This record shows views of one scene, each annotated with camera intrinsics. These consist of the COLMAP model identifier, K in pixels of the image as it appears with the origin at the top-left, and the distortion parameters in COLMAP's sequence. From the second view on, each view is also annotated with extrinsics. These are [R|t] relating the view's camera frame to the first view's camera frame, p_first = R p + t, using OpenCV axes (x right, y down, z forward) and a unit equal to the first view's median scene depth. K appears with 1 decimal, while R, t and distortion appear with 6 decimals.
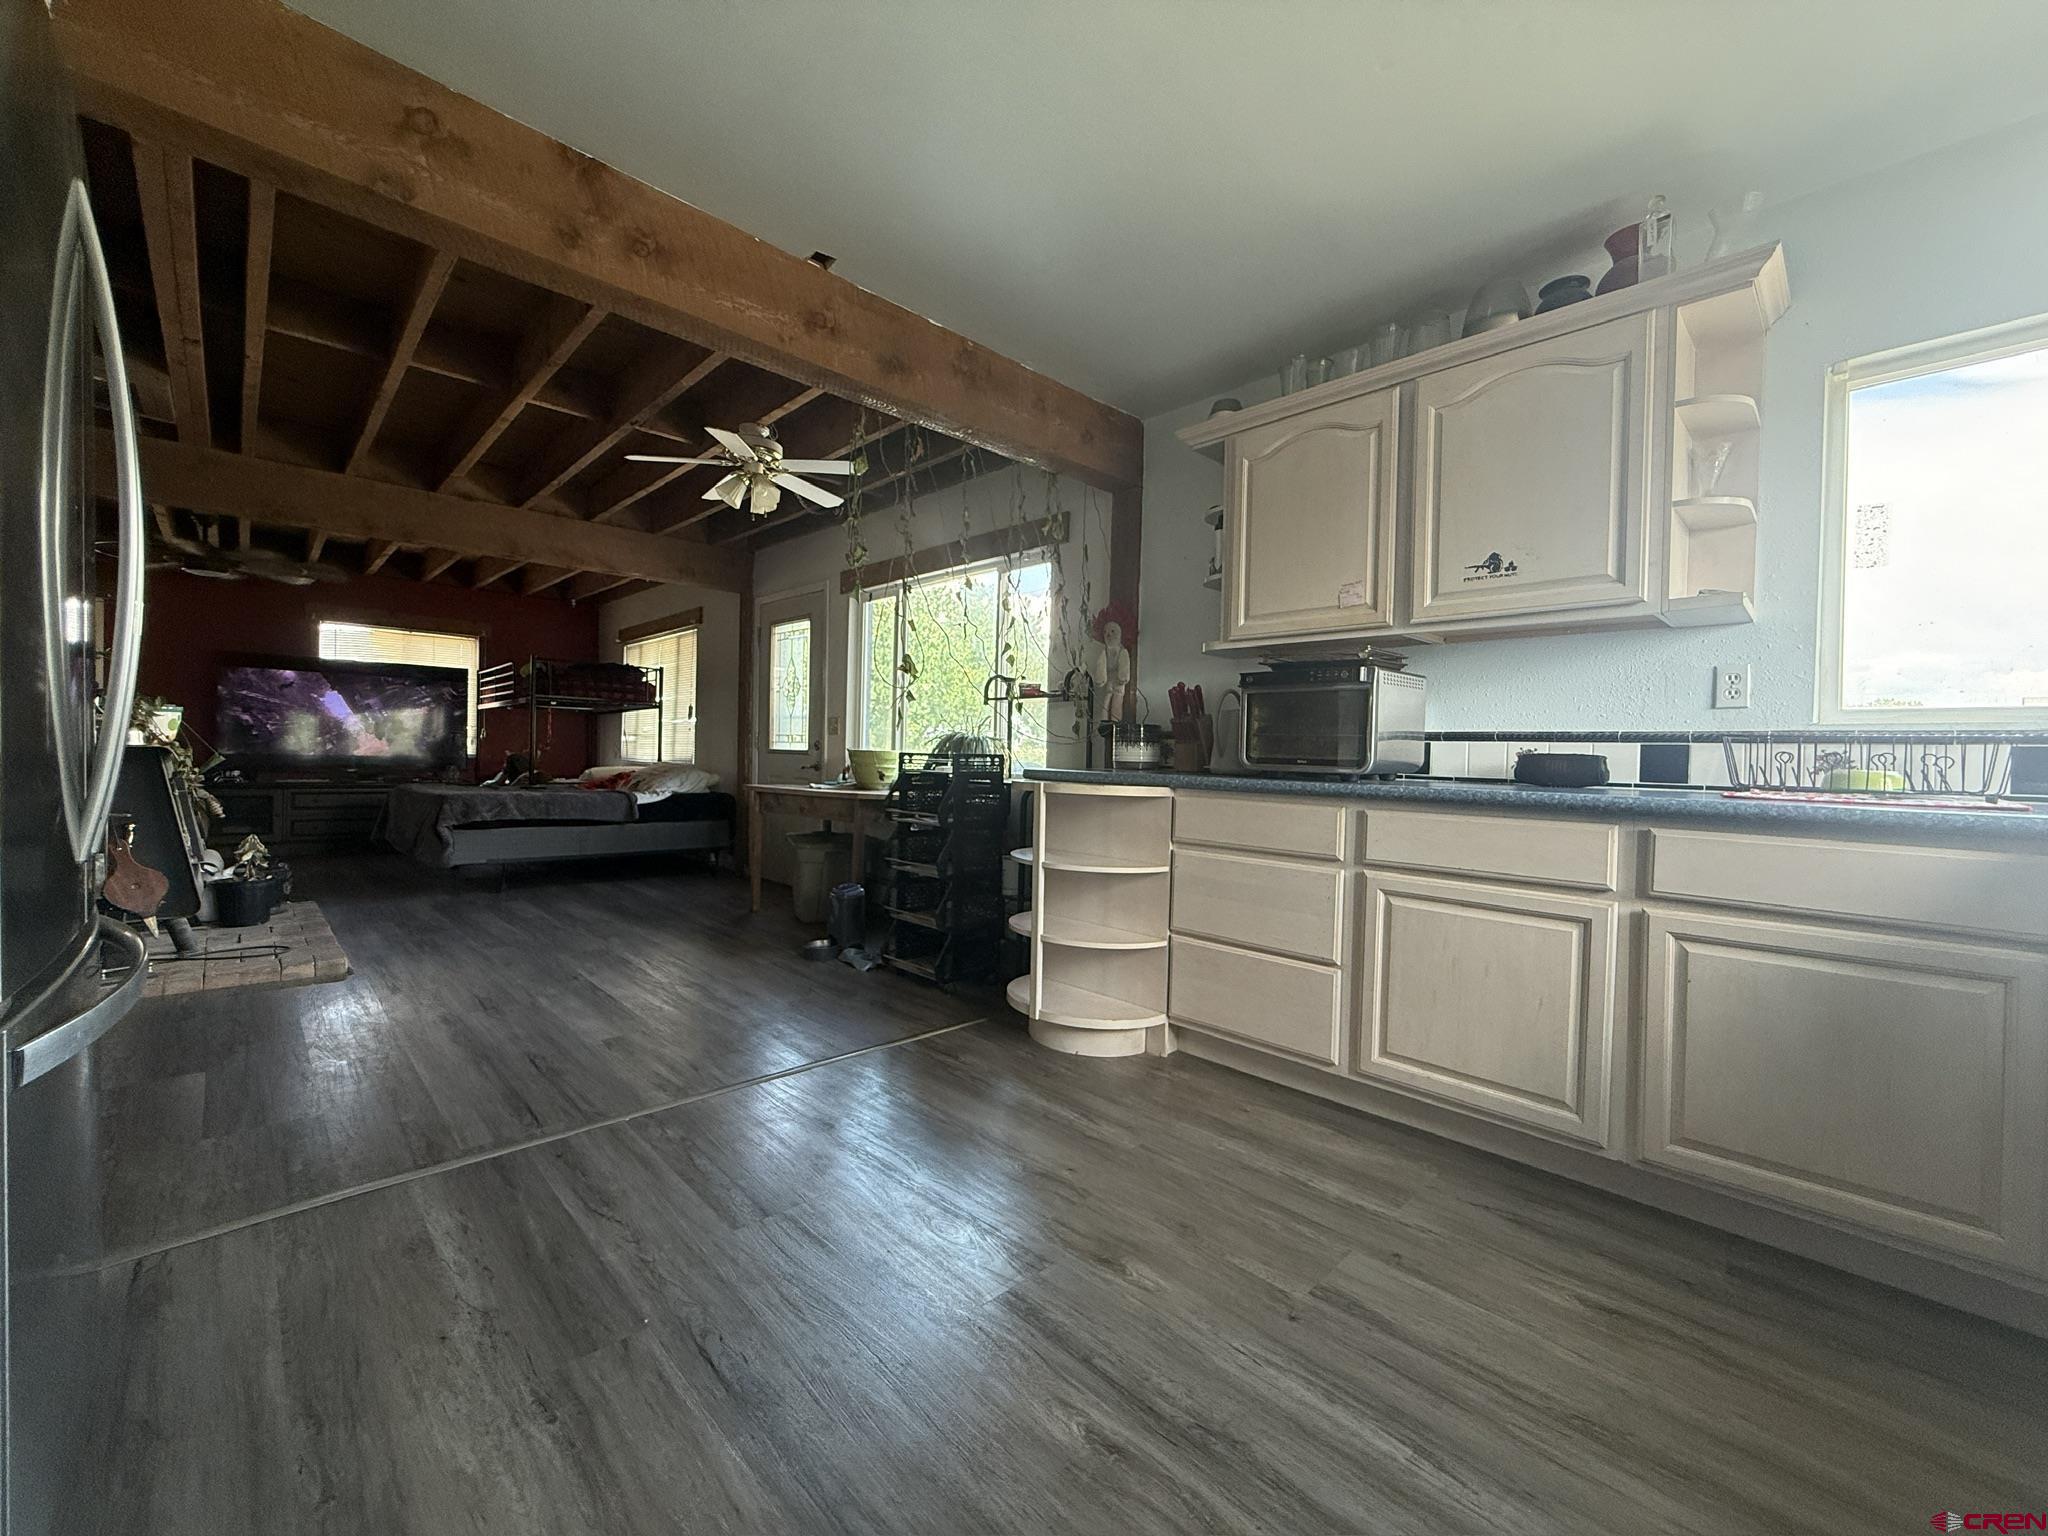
lens RADIAL K [[819.2, 0, 1024.1], [0, 819.2, 760.6], [0, 0, 1]] dist [0.001974, -0.000149]
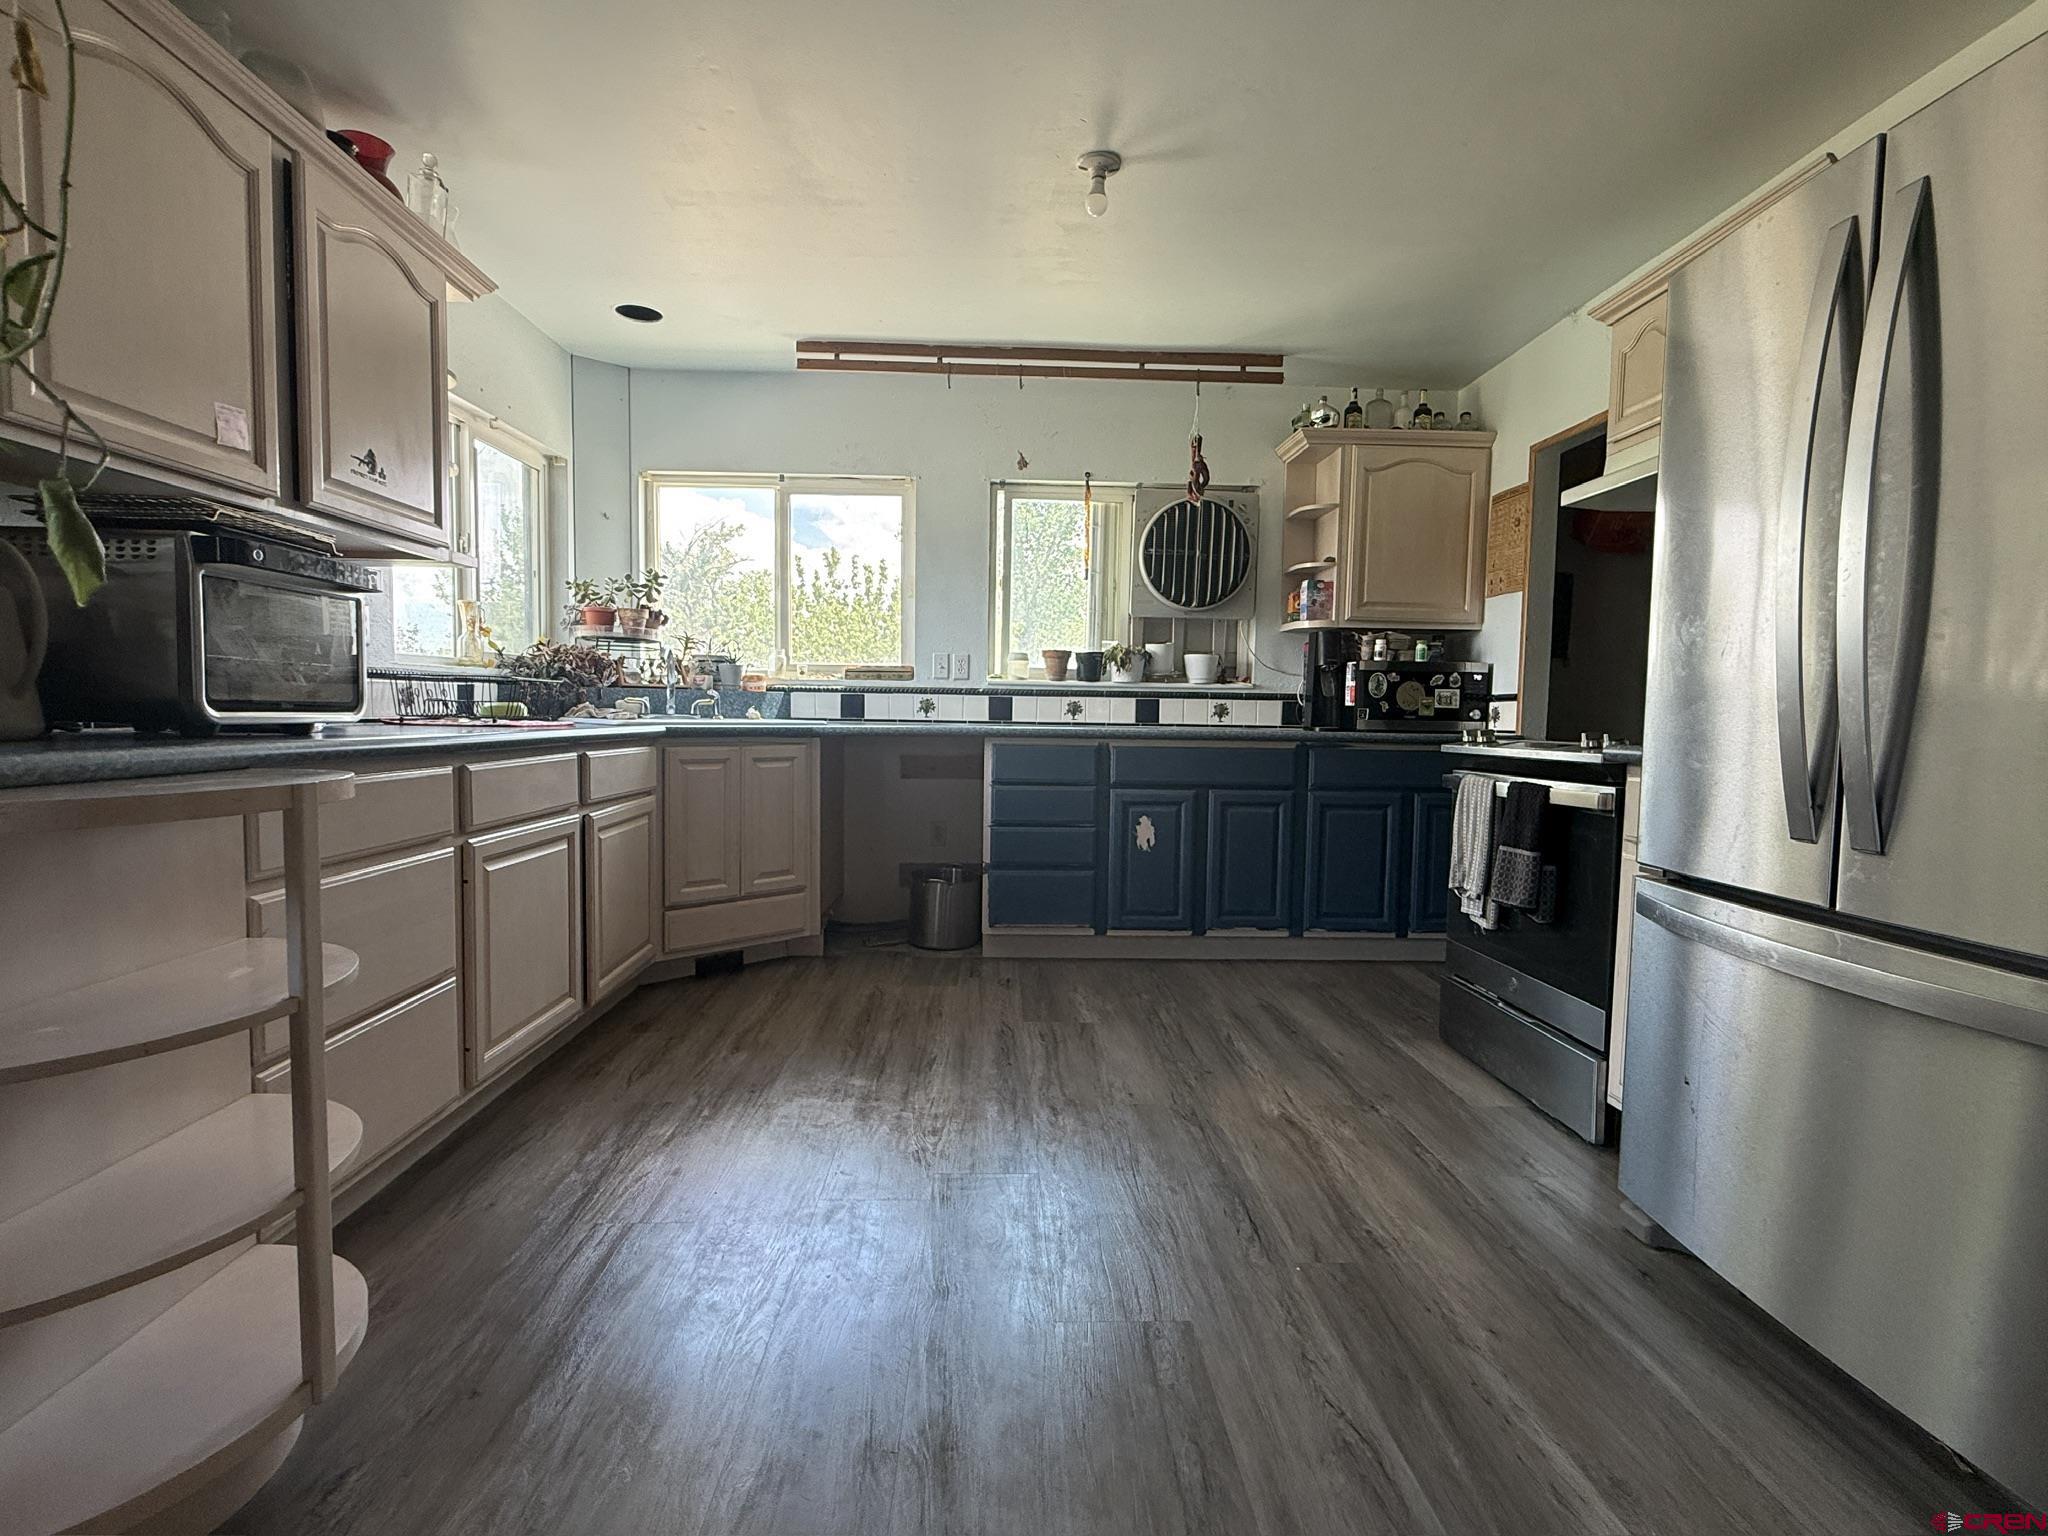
lens RADIAL K [[981.6, 0, 1012.5], [0, 981.6, 770.8], [0, 0, 1]] dist [0.000332, -0.000303]
pose [[-0.733803, -0.075931, 0.675106, -0.731178], [-0.022425, 0.995900, 0.087637, -0.036485], [-0.678992, 0.049169, -0.732497, 1.575866]]
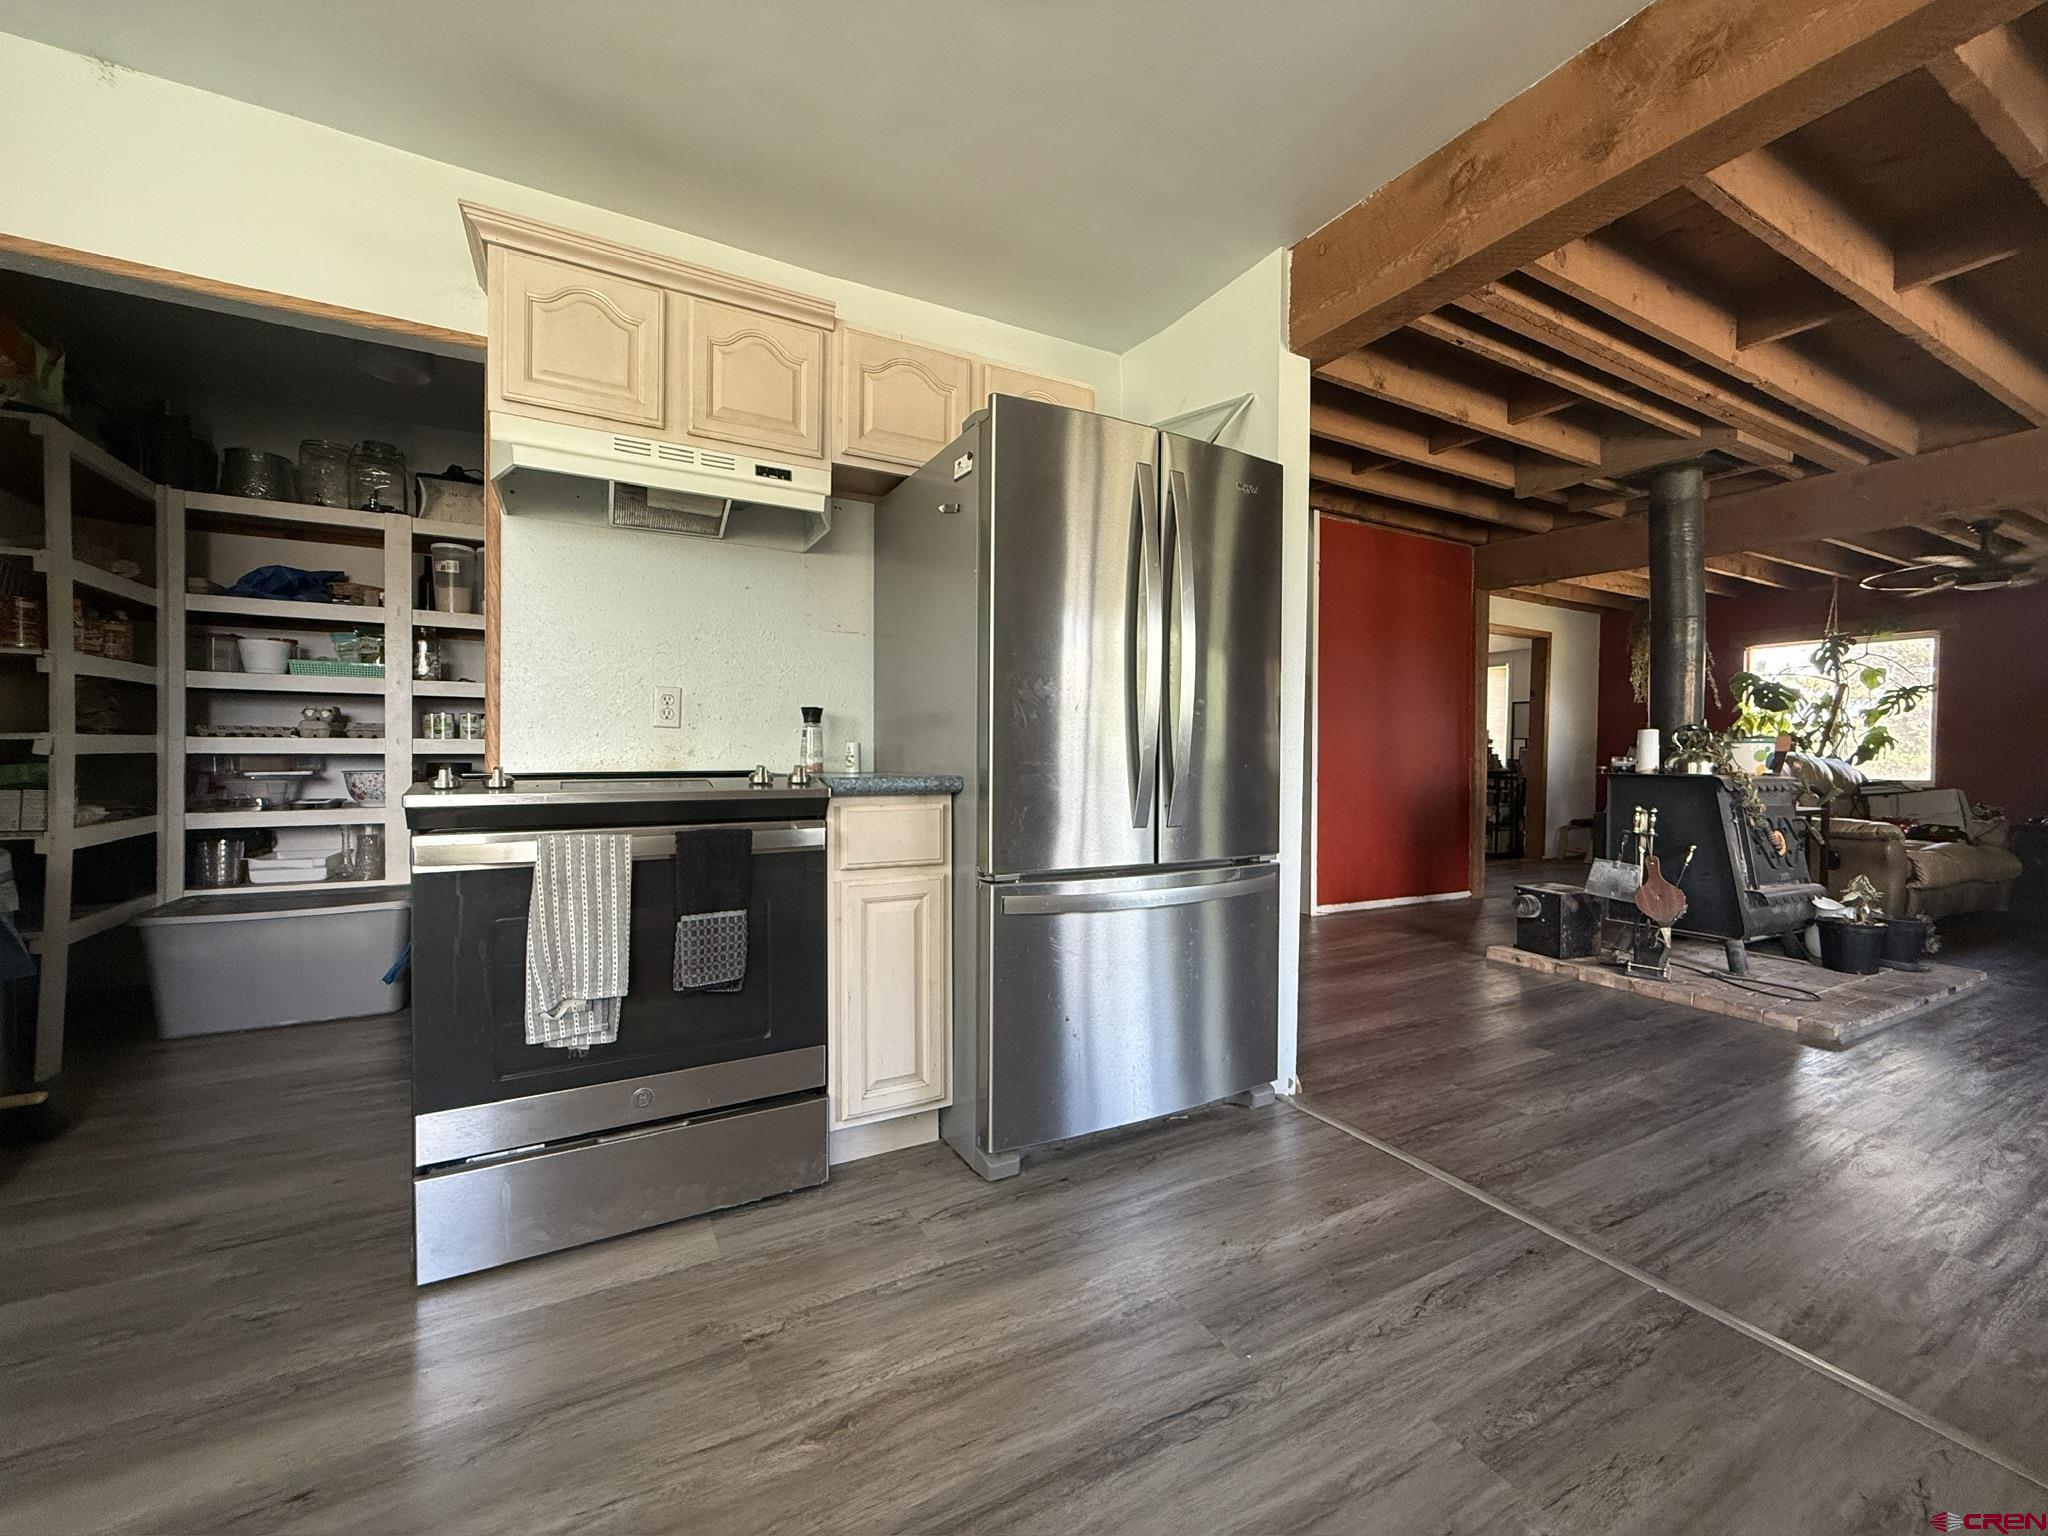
lens RADIAL K [[819.2, 0, 1027.7], [0, 819.2, 760.9], [0, 0, 1]] dist [0.001974, -0.000149]
pose [[-0.269303, -0.015461, -0.962931, 0.404912], [-0.031001, 0.999492, -0.007378, -0.002015], [0.962556, 0.027865, -0.269646, 0.733425]]
